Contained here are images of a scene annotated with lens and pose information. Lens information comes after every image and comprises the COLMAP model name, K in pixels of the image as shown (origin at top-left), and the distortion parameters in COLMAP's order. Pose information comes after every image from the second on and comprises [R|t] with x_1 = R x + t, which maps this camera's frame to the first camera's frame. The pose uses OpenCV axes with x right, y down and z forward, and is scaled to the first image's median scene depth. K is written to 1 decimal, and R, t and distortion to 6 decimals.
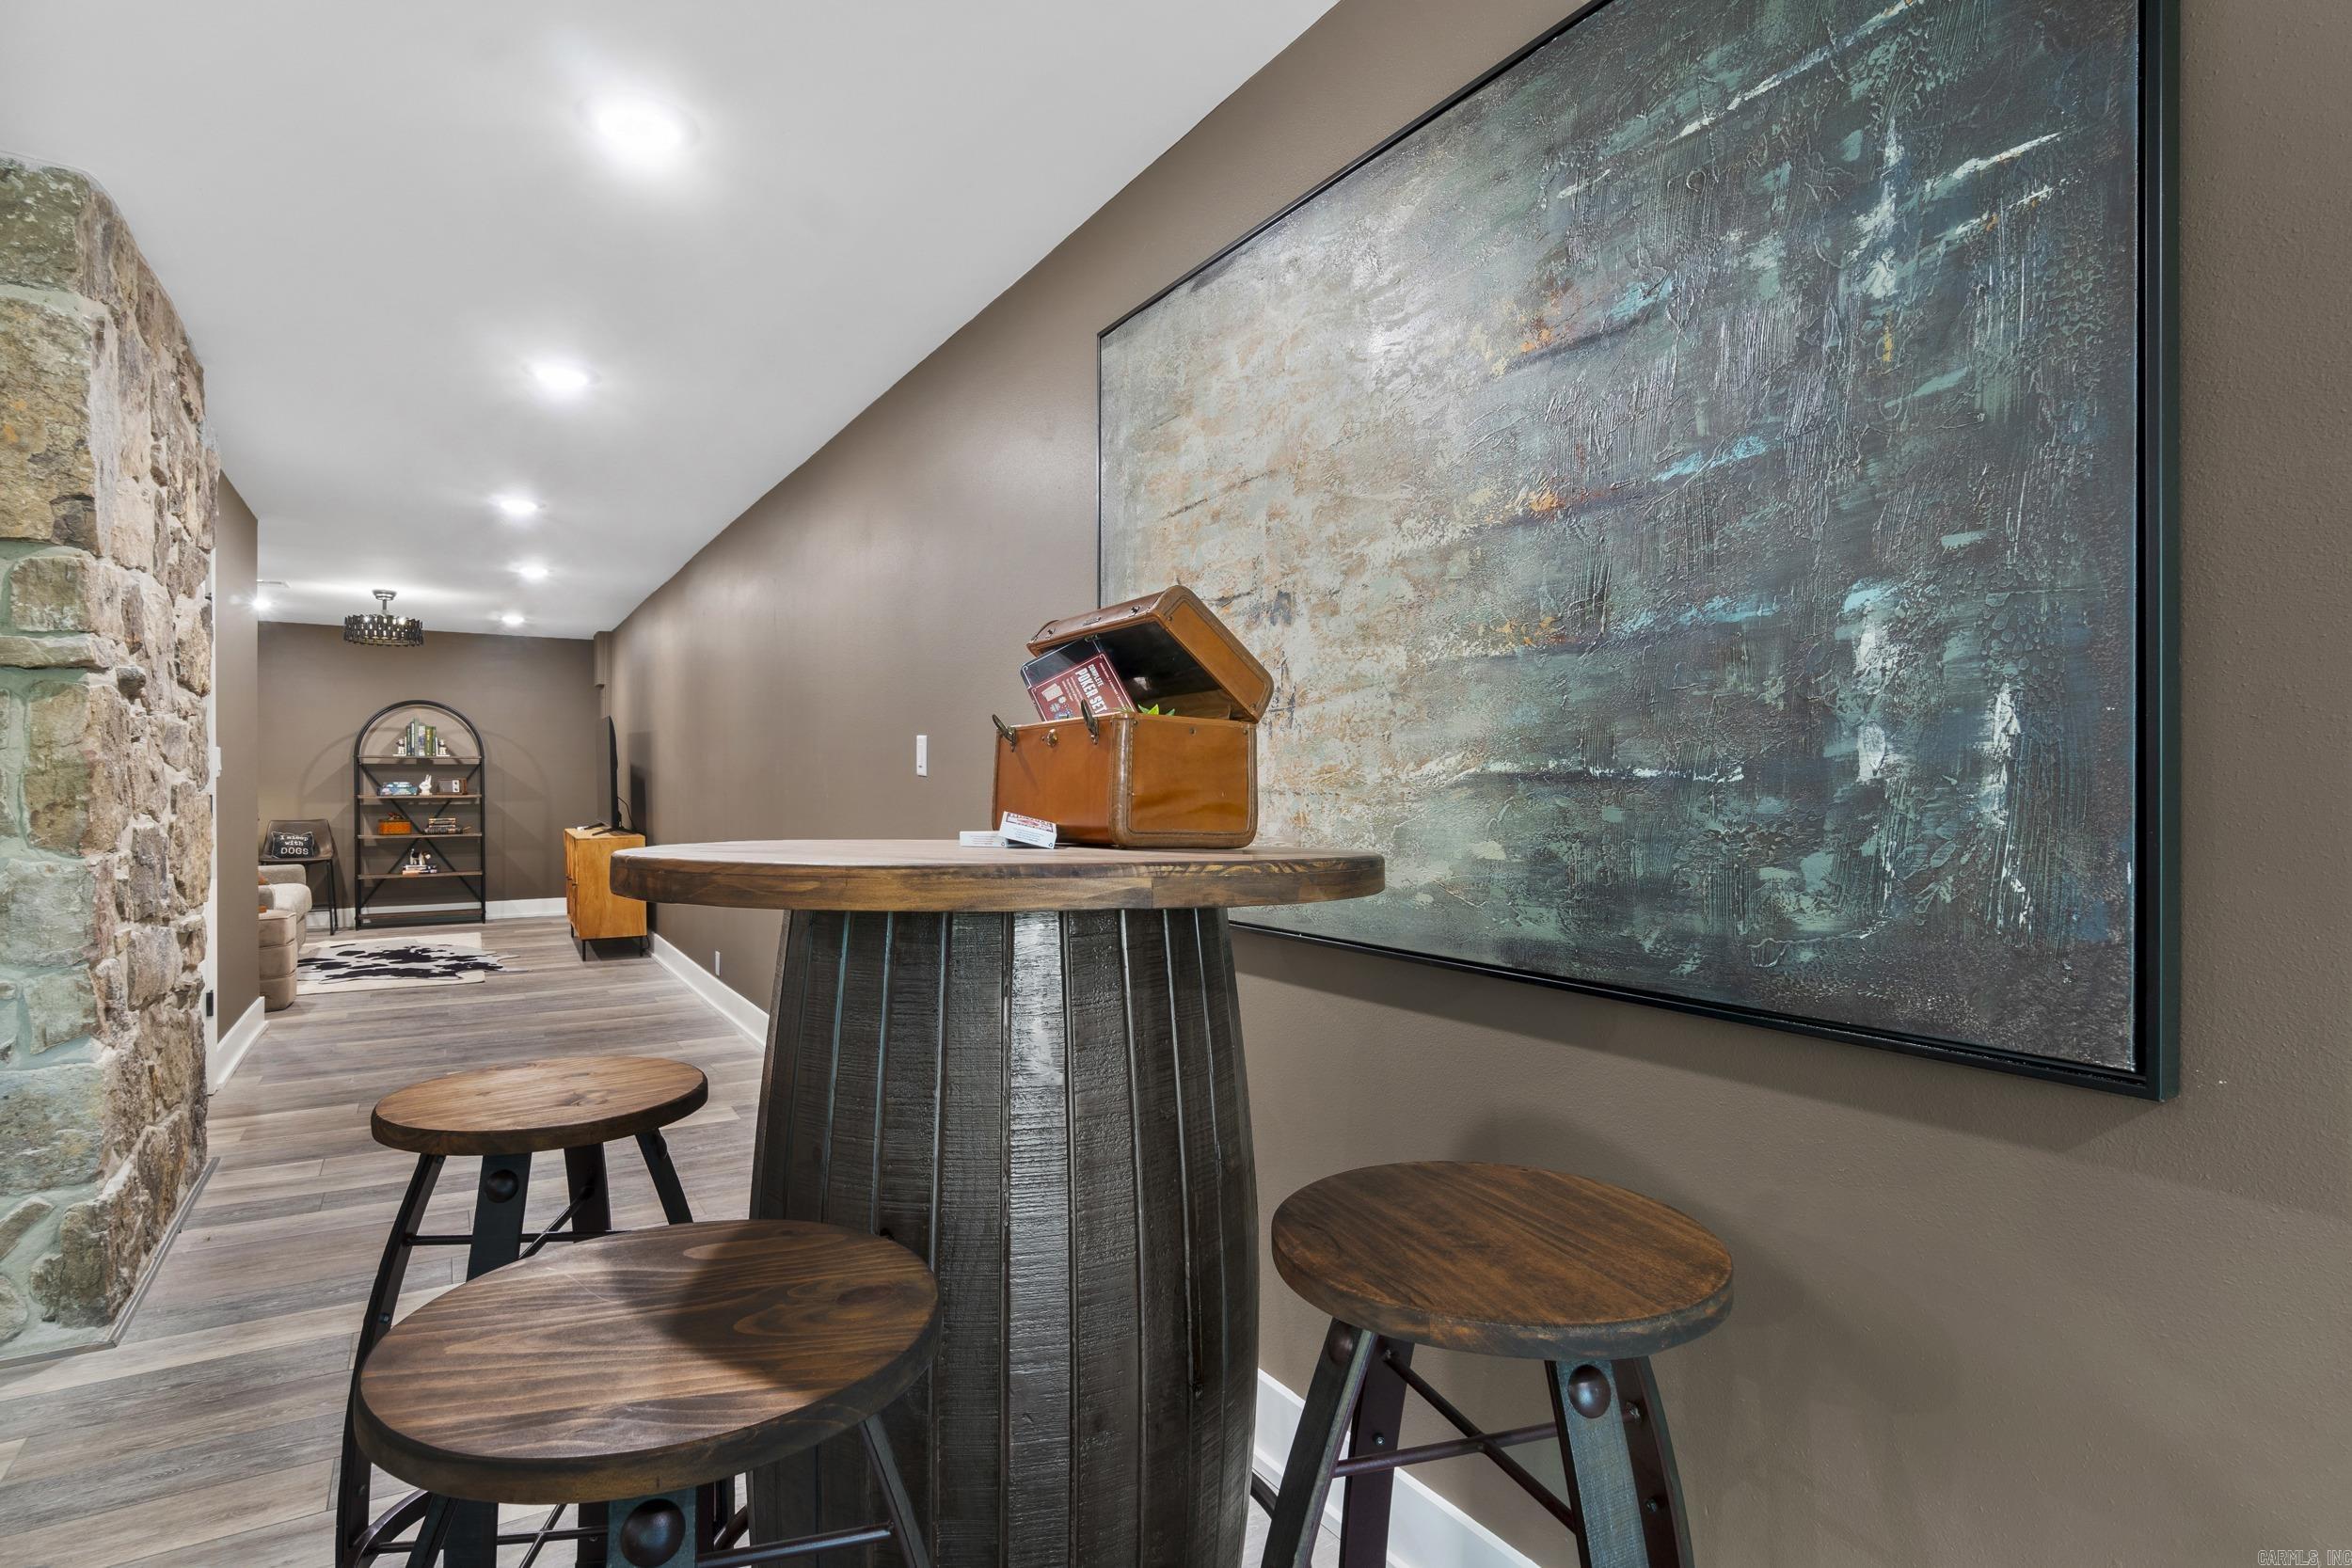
lens RADIAL K [[1184.0, 0, 1166.0], [0, 1184.0, 782.5], [0, 0, 1]] dist [-0.003256, -0.000556]
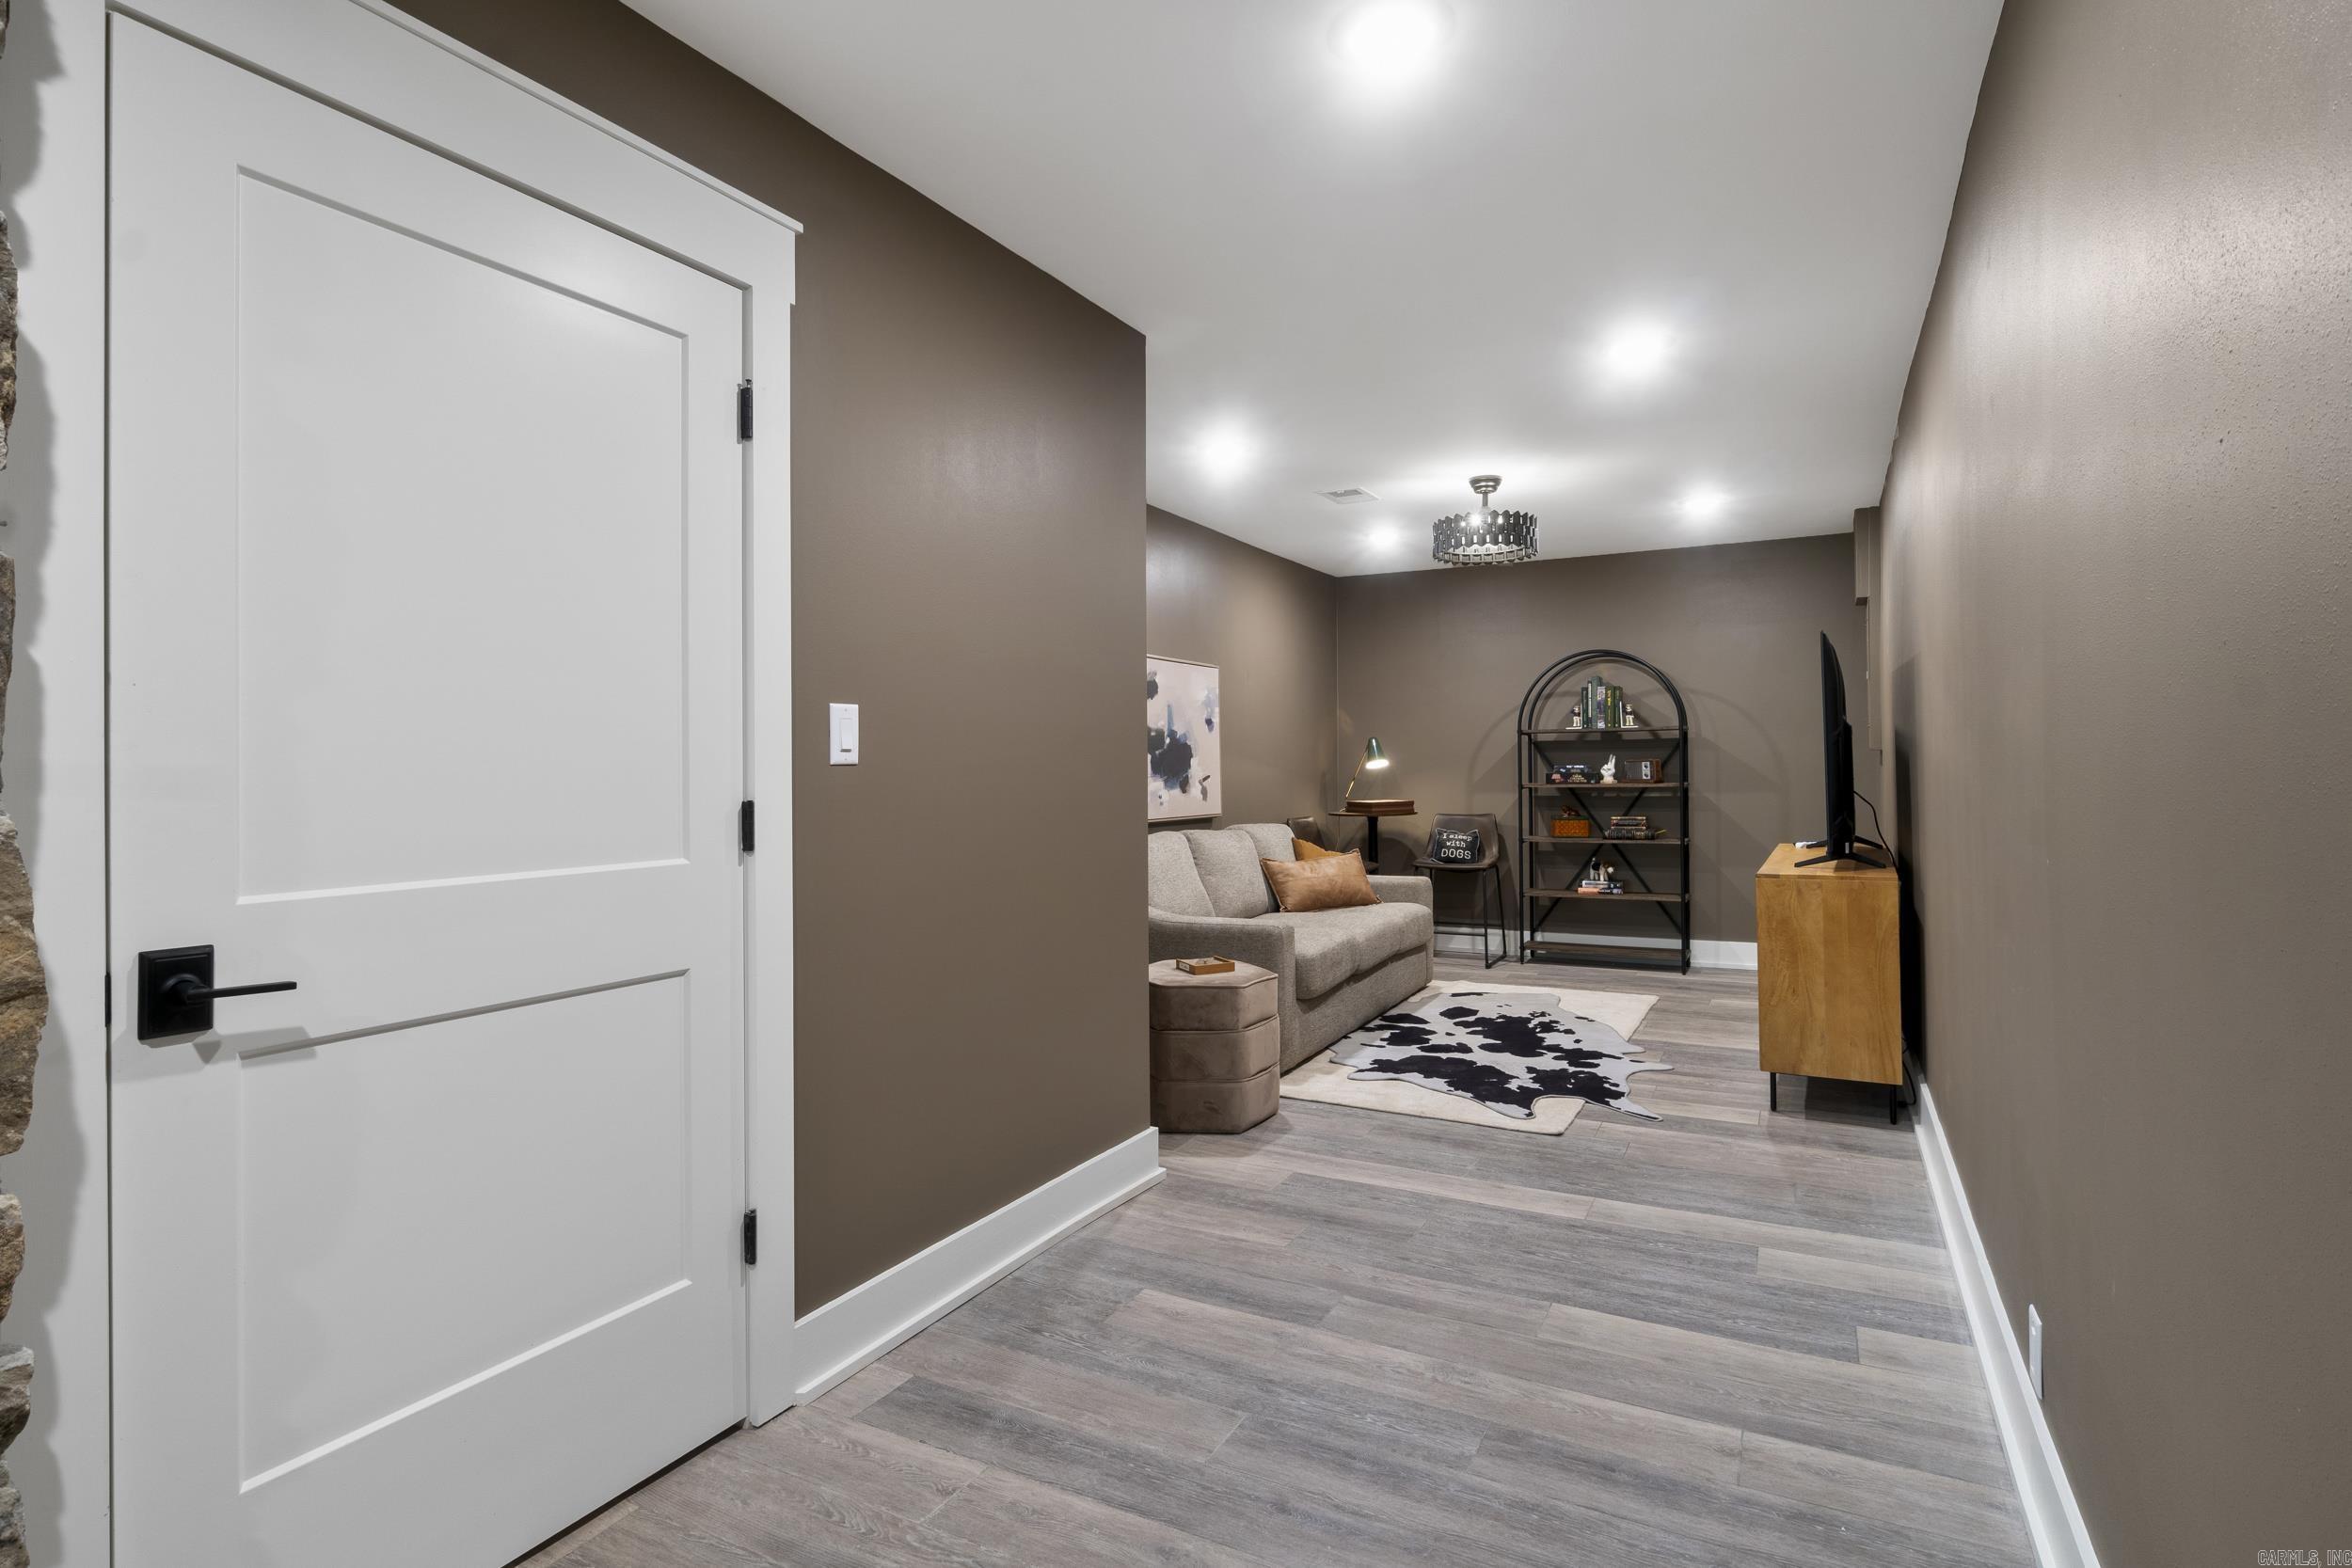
lens RADIAL K [[1184.0, 0, 1166.0], [0, 1184.0, 782.5], [0, 0, 1]] dist [-0.003256, -0.000556]
pose [[0.499241, 0.005991, -0.866442, -0.175142], [0.008982, 0.999887, 0.012089, -0.000987], [0.866416, -0.013817, 0.499131, 0.511015]]
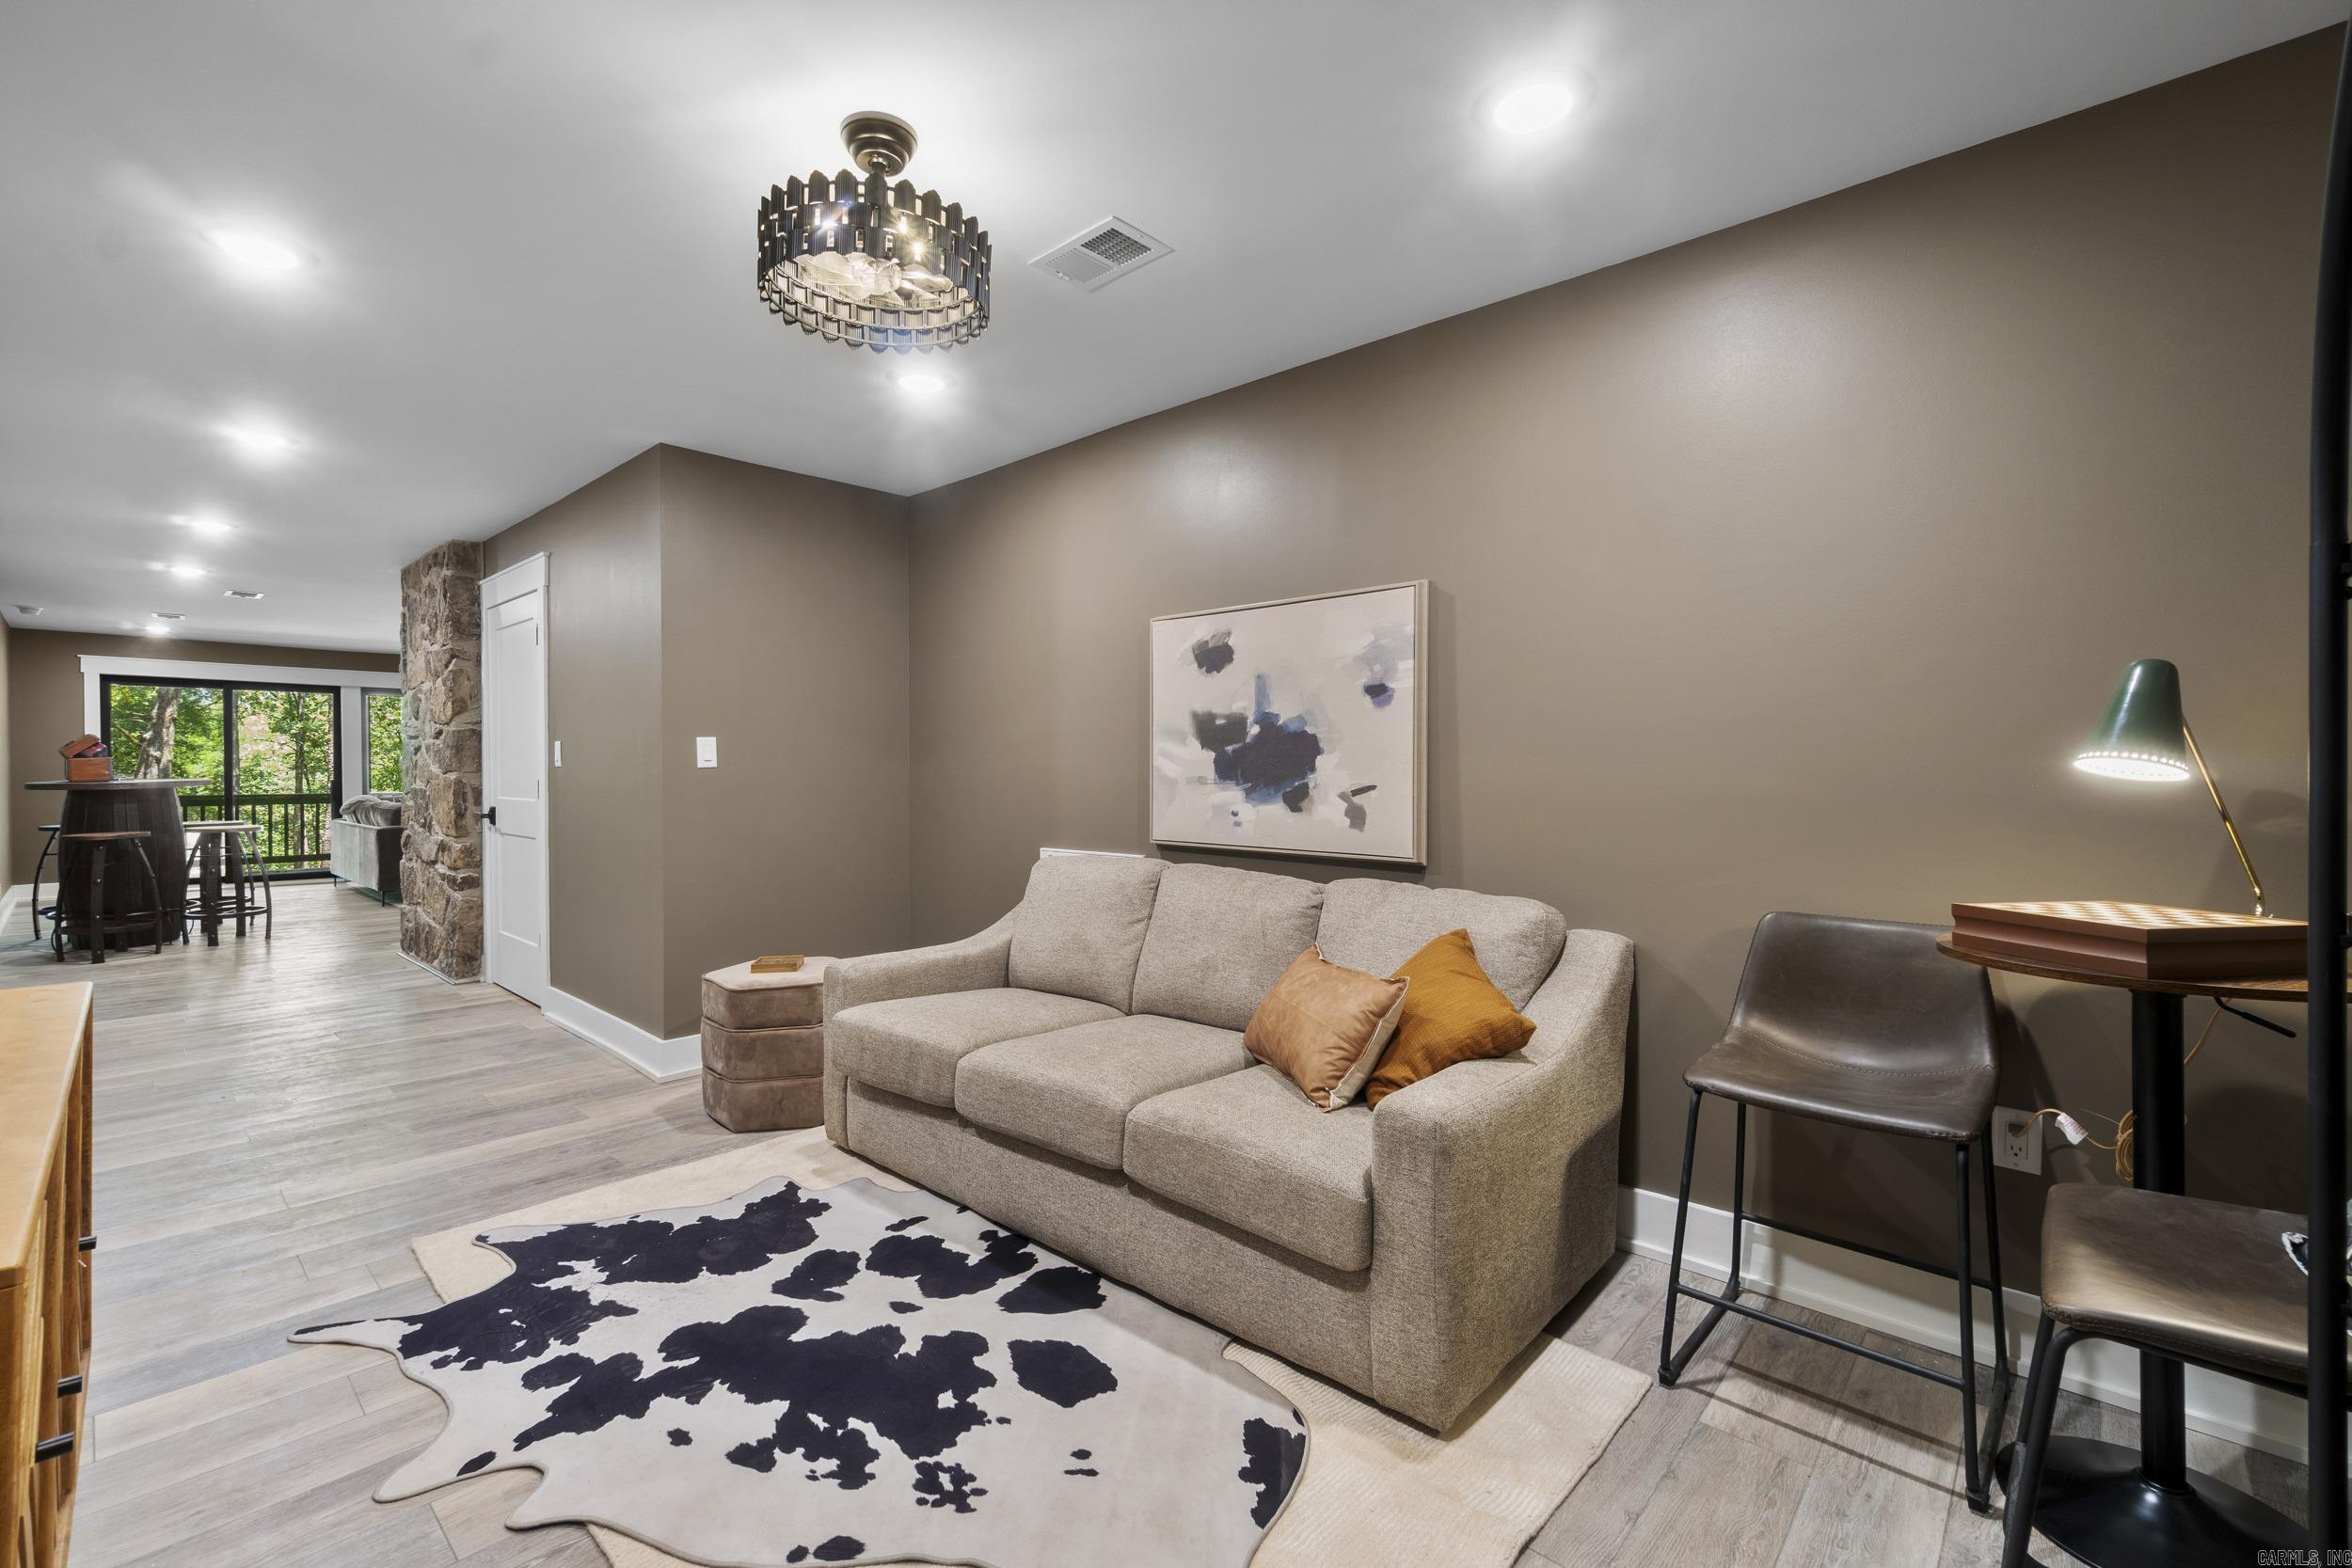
lens RADIAL K [[1020.0, 0, 1160.3], [0, 1020.0, 784.0], [0, 0, 1]] dist [-0.000893, -0.000228]
pose [[-0.967769, 0.005252, -0.251786, -0.676476], [0.002612, 0.999938, 0.010818, -0.000588], [0.251827, 0.009812, -0.967722, 1.285937]]
